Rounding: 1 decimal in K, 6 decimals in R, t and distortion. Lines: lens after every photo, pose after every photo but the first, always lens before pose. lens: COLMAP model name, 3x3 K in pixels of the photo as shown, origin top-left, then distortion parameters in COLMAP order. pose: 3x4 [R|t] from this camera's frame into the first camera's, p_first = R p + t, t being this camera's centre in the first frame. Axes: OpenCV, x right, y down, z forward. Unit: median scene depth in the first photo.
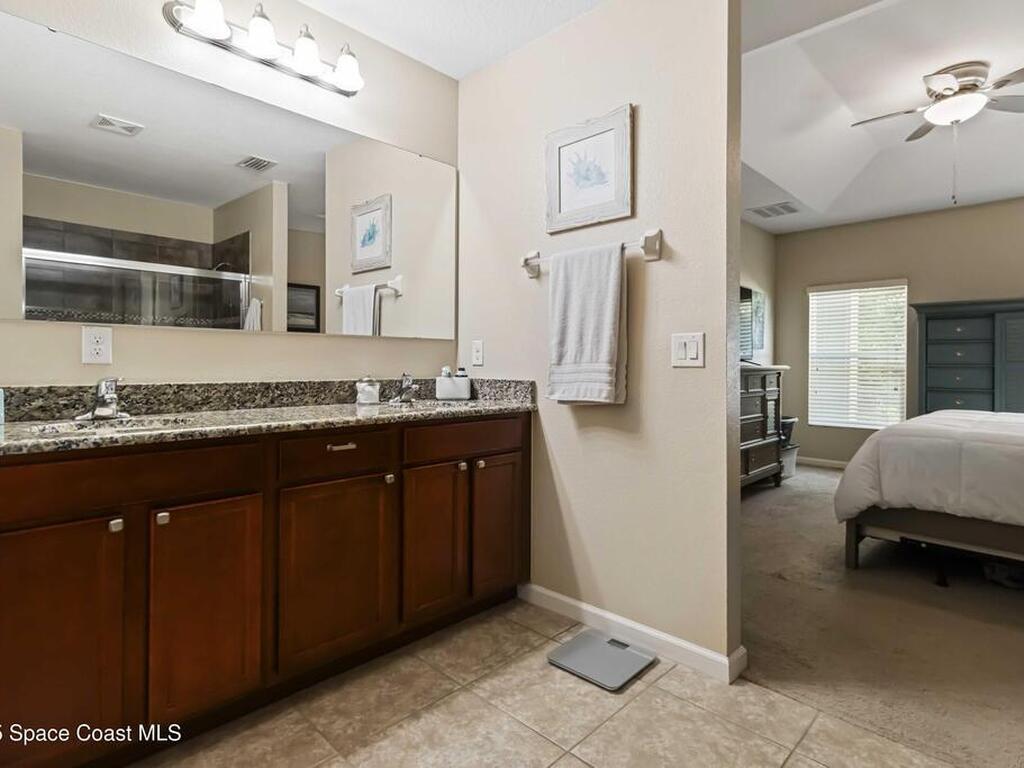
lens RADIAL K [[528.9, 0, 524.3], [0, 528.9, 363.8], [0, 0, 1]] dist [0.005521, 0.002303]
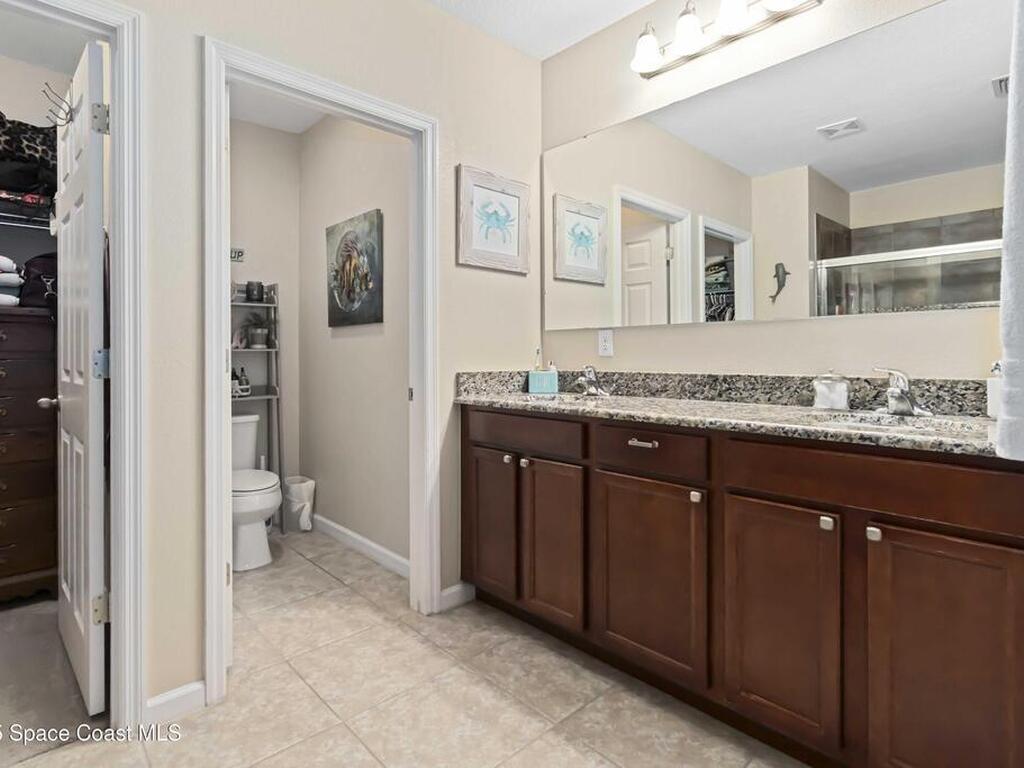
lens RADIAL K [[528.9, 0, 510.3], [0, 528.9, 348.6], [0, 0, 1]] dist [0.005521, 0.002303]
pose [[-0.016064, -0.018749, -0.999695, 0.532816], [0.003315, 0.999818, -0.018805, 0.004264], [0.999865, -0.003616, -0.015999, 0.685240]]
